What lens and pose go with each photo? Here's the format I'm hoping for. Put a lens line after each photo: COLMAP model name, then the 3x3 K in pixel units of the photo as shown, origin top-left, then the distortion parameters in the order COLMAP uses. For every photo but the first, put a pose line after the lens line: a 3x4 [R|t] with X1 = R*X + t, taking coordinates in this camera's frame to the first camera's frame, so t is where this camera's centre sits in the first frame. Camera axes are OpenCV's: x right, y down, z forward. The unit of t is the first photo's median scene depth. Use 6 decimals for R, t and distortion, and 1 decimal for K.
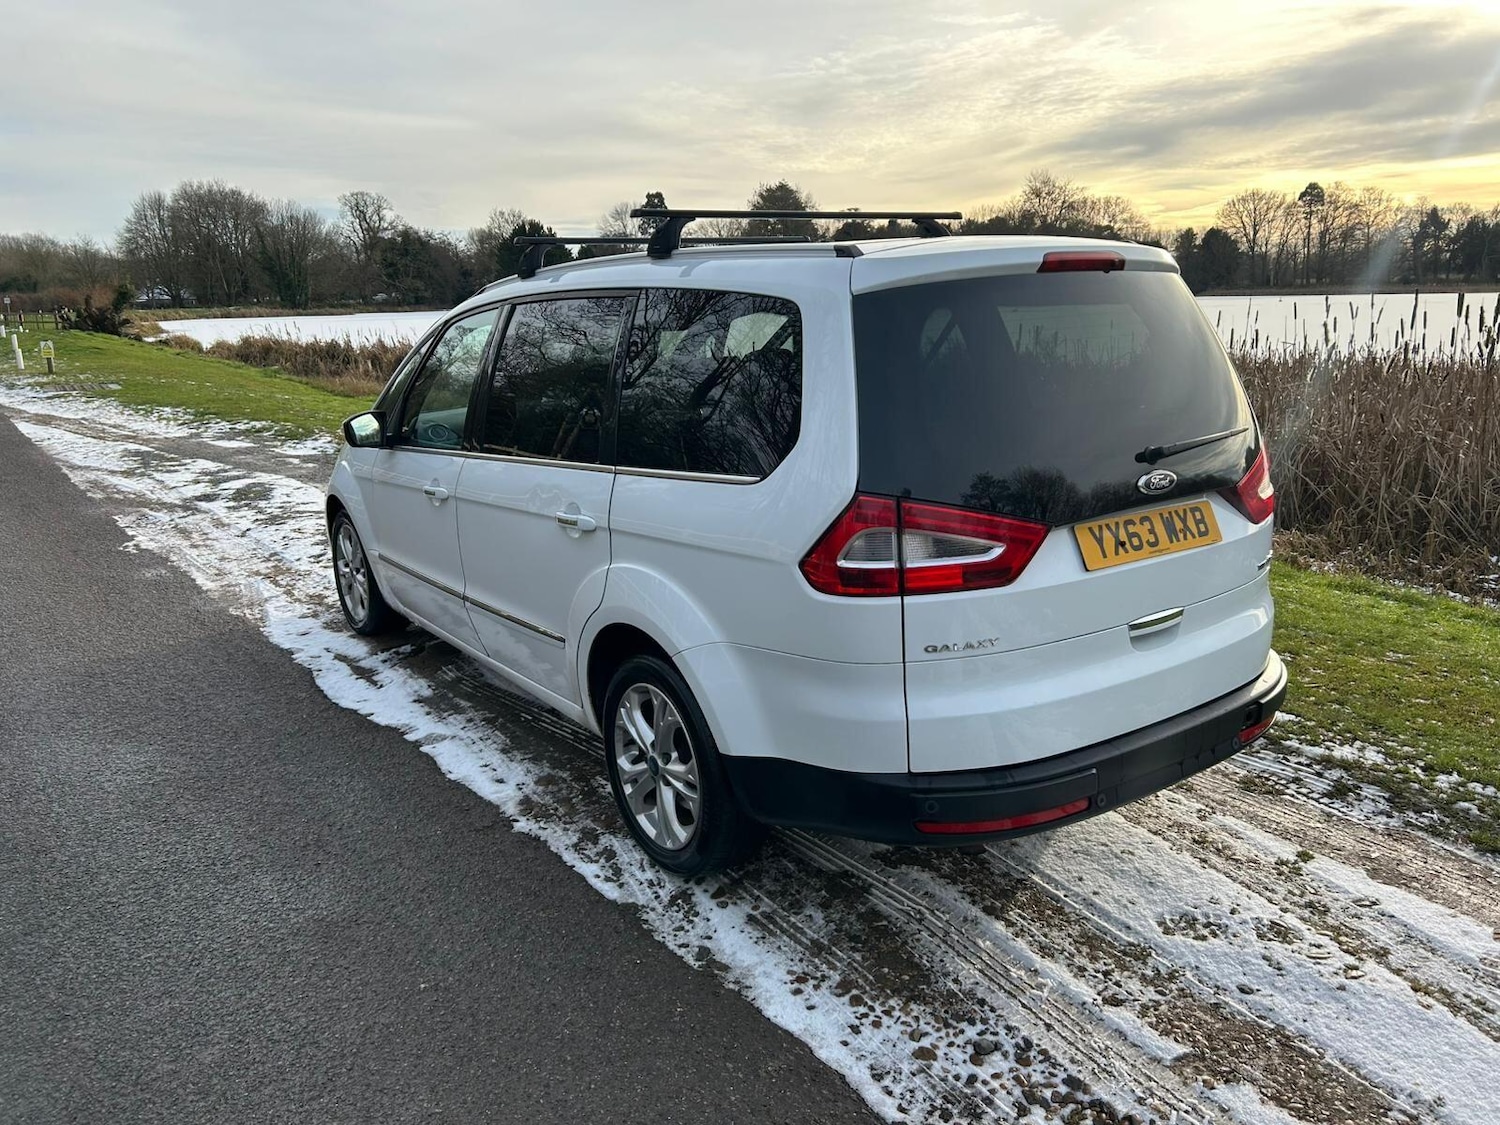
lens RADIAL K [[1124.9, 0, 739.2], [0, 1124.9, 550.0], [0, 0, 1]] dist [0.047516, -0.049683]
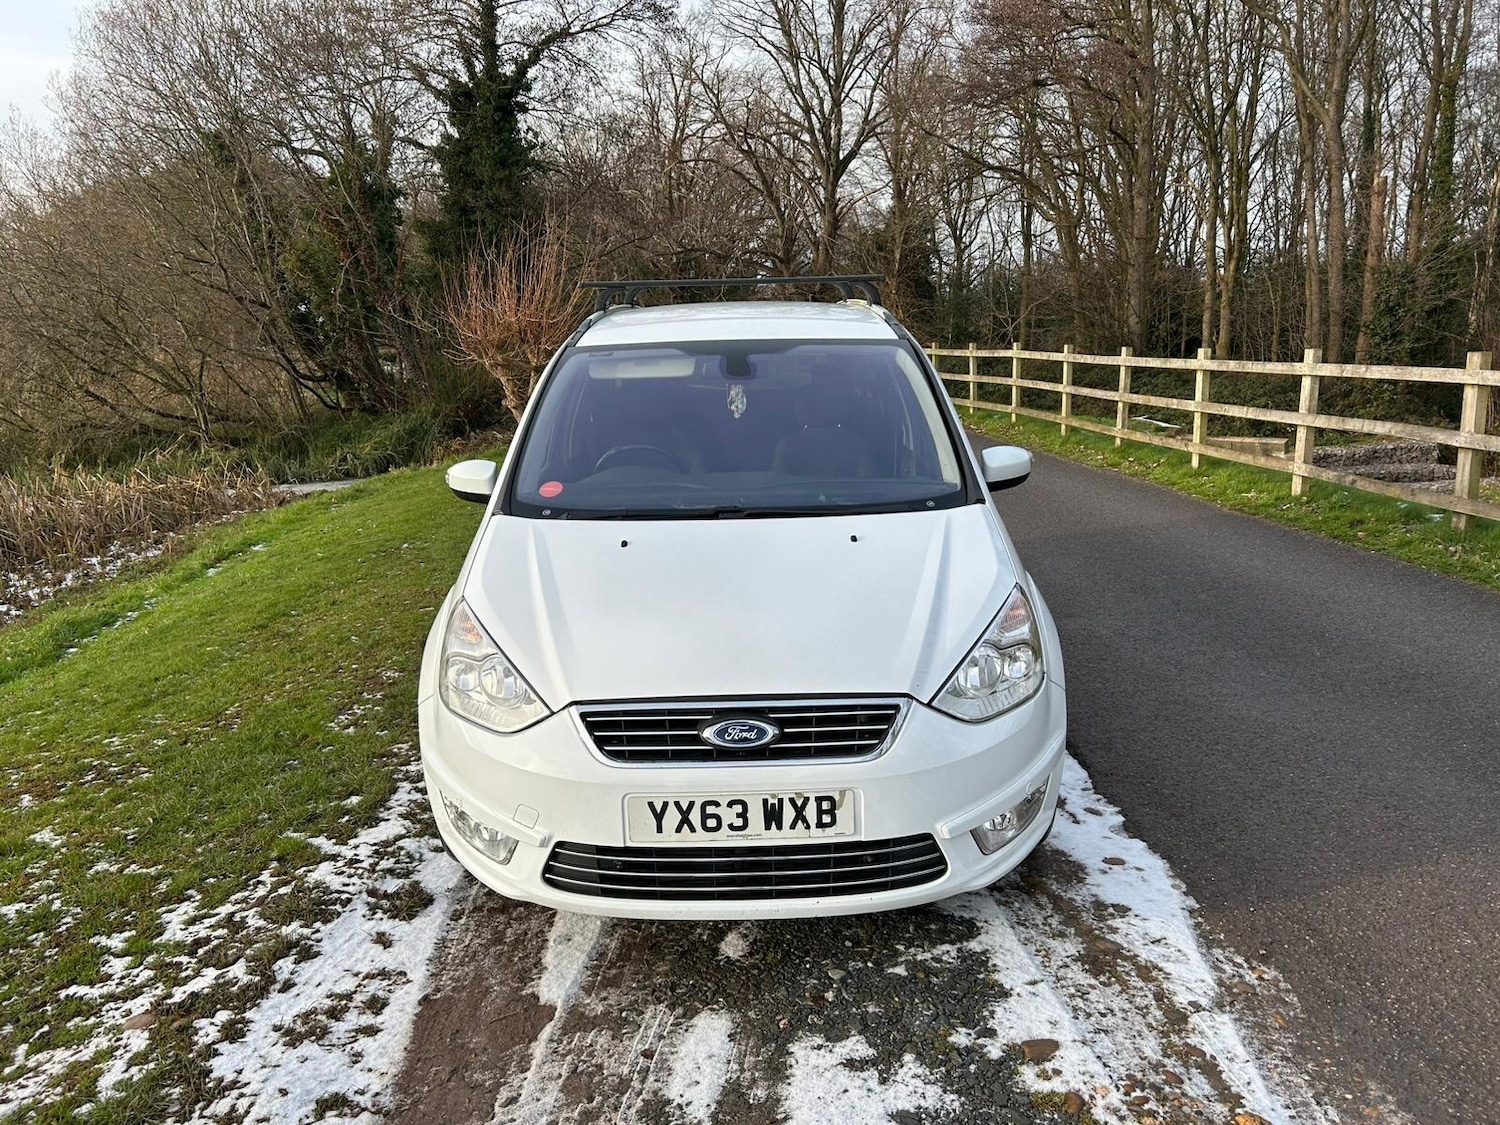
lens RADIAL K [[1124.9, 0, 745.4], [0, 1124.9, 564.4], [0, 0, 1]] dist [0.047516, -0.049683]
pose [[-0.818536, -0.072511, 0.569860, -1.062091], [0.174438, 0.913786, 0.366834, -0.623421], [-0.547330, 0.399672, -0.735318, 2.841558]]
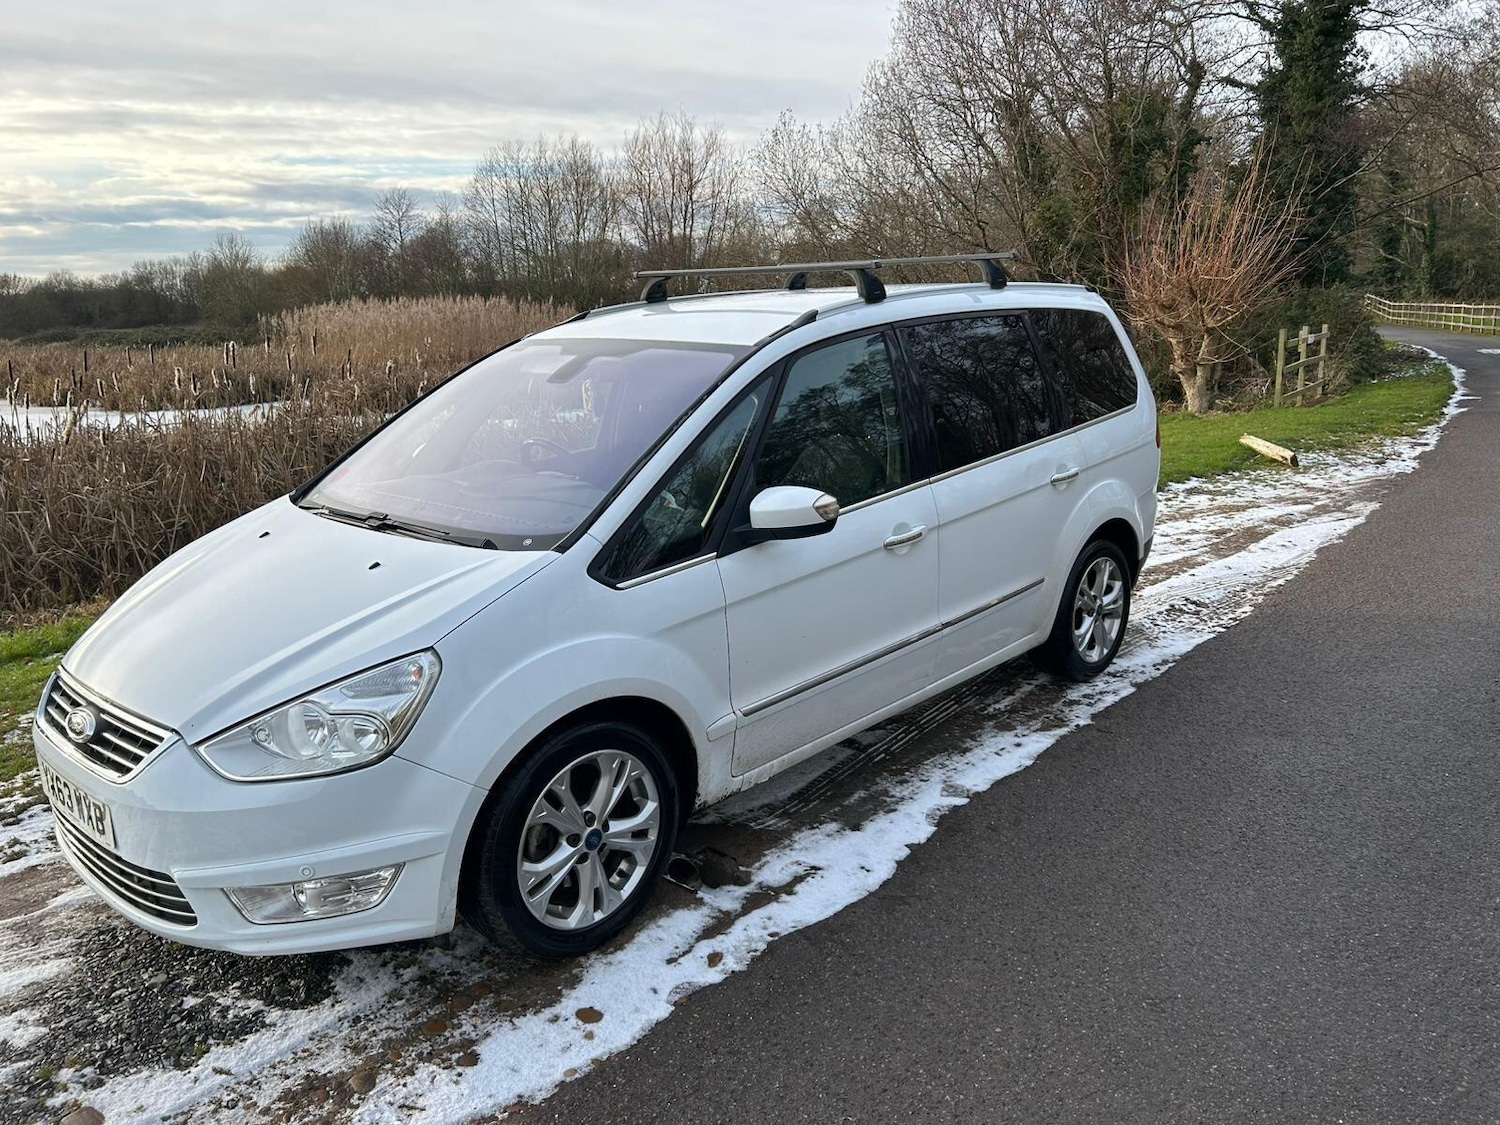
lens RADIAL K [[1124.9, 0, 768.0], [0, 1124.9, 555.9], [0, 0, 1]] dist [0.047516, -0.049683]
pose [[-0.220100, -0.190031, 0.956789, -1.585346], [0.246133, 0.938286, 0.242976, -0.402676], [-0.943915, 0.288976, -0.159744, 1.810422]]
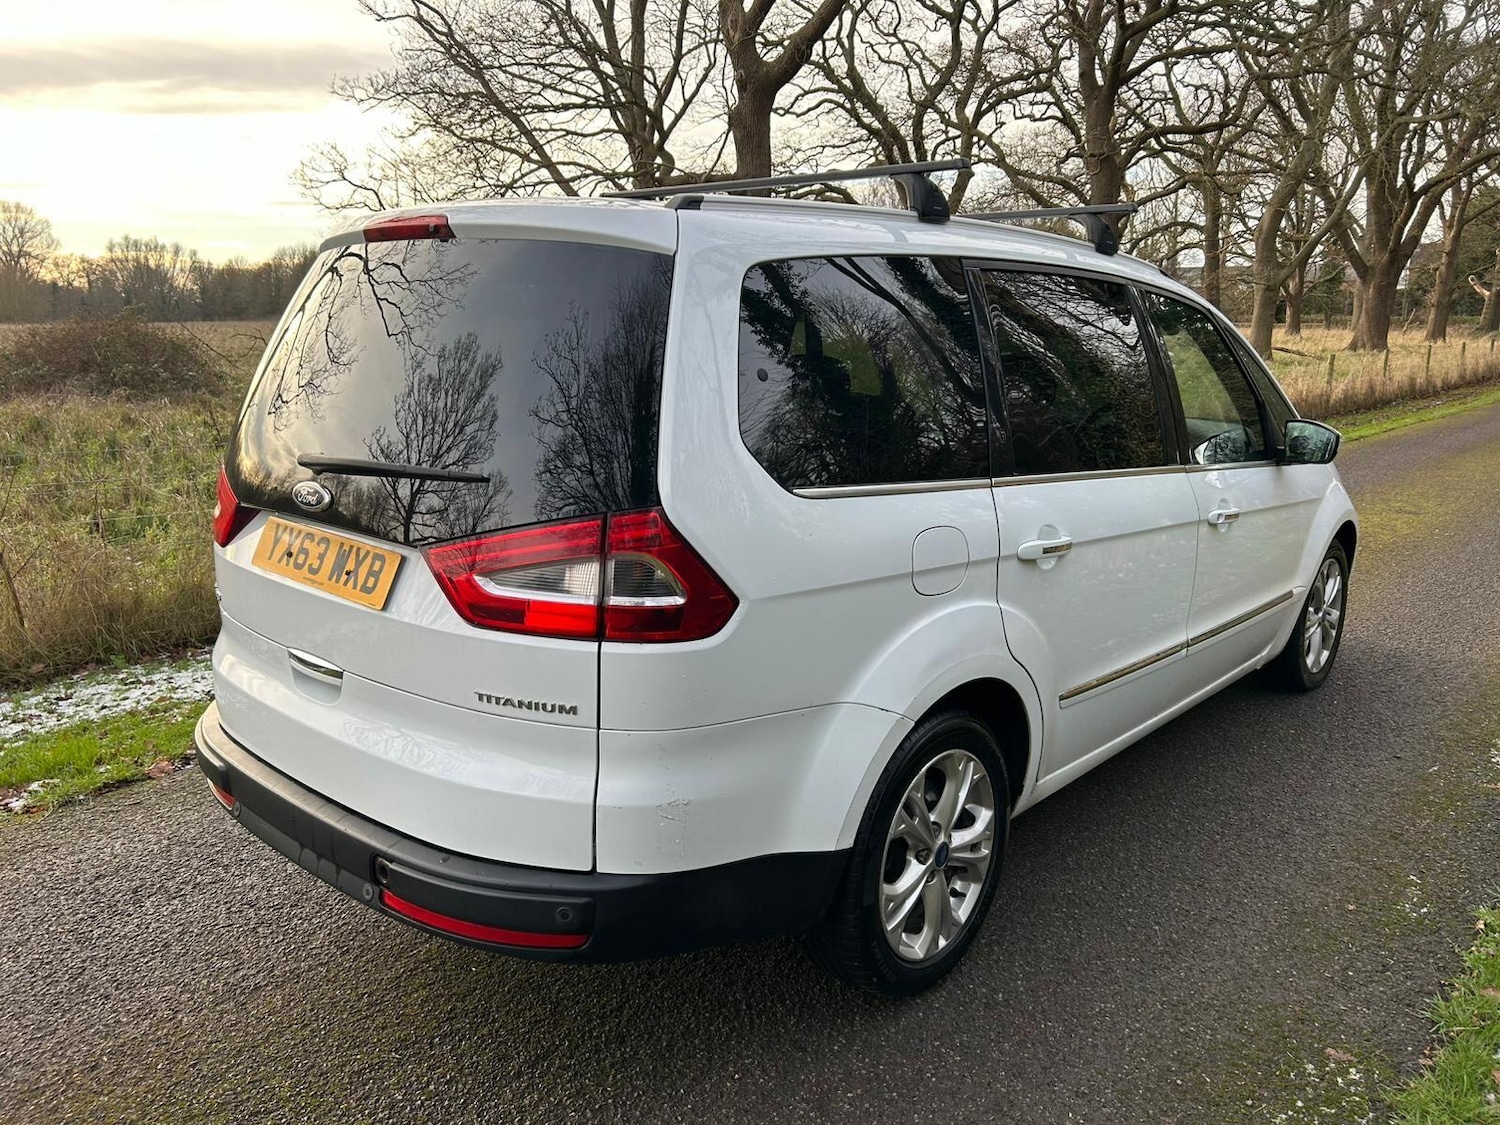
lens RADIAL K [[1124.9, 0, 750.1], [0, 1124.9, 558.5], [0, 0, 1]] dist [0.047516, -0.049683]
pose [[0.241614, 0.237202, -0.940935, 1.146005], [-0.241935, 0.953767, 0.178313, -0.223991], [0.939729, 0.184562, 0.287831, 0.998096]]
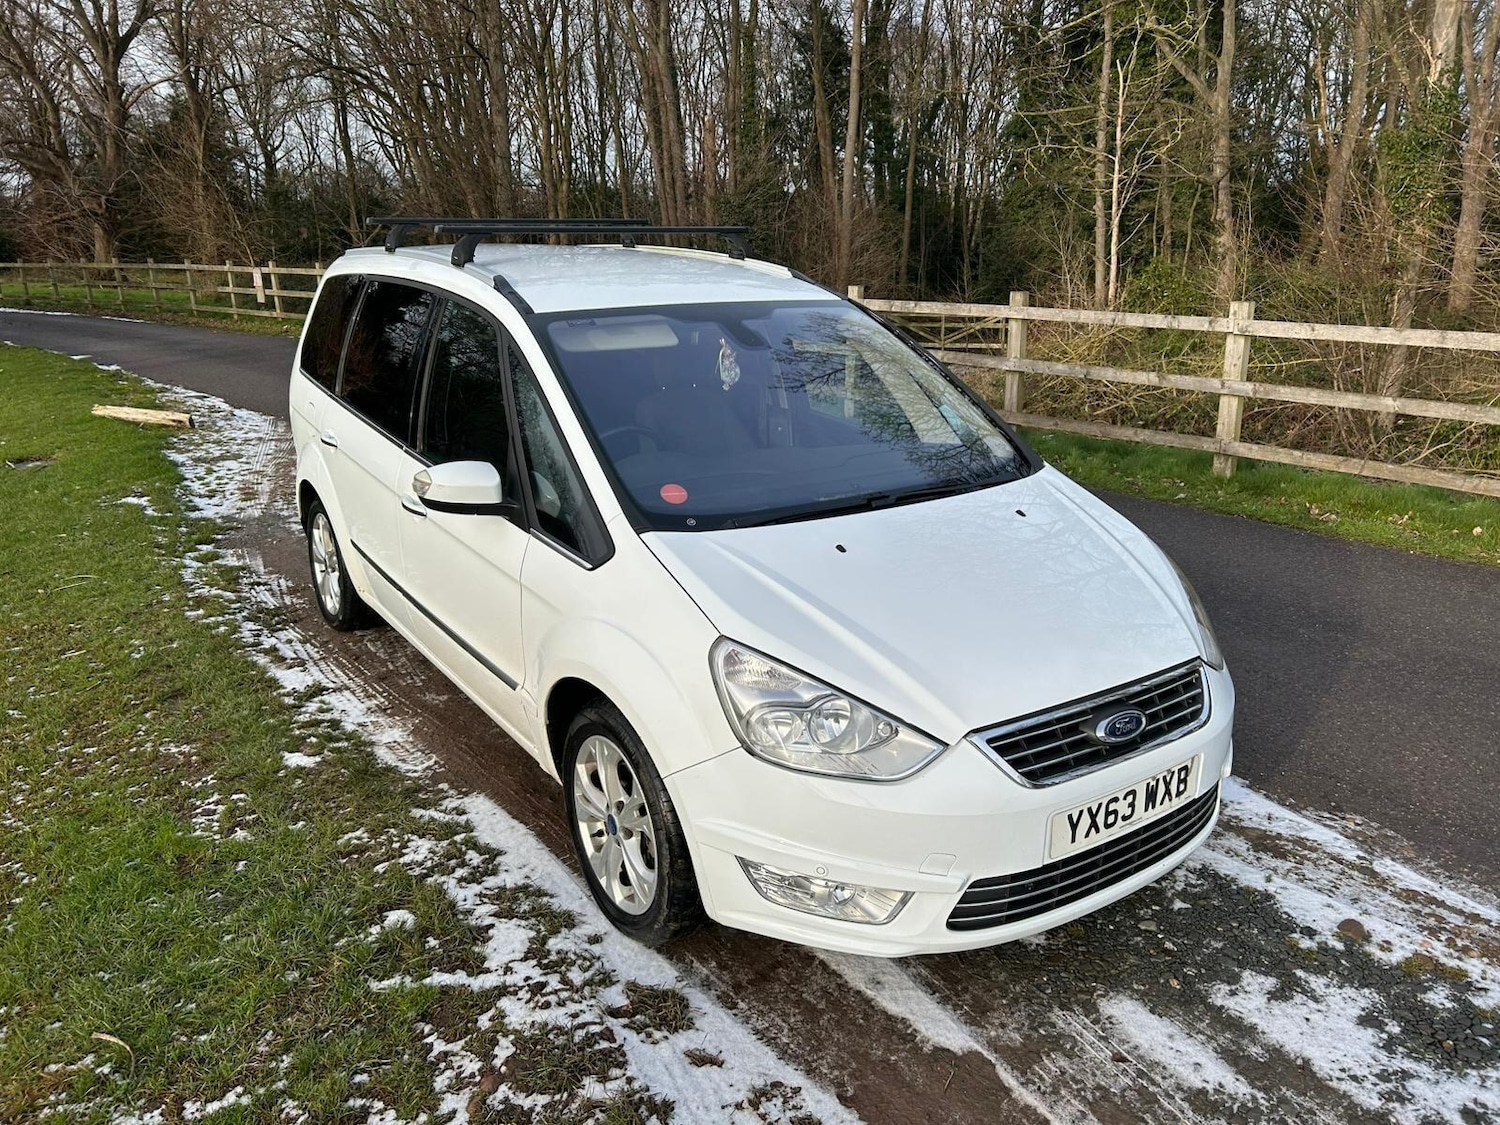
lens RADIAL K [[1124.9, 0, 754.5], [0, 1124.9, 572.0], [0, 0, 1]] dist [0.047516, -0.049683]
pose [[-0.999373, 0.026000, 0.024047, -0.300748], [0.034531, 0.866167, 0.498560, -0.737367], [-0.007866, 0.499077, -0.866522, 2.960394]]
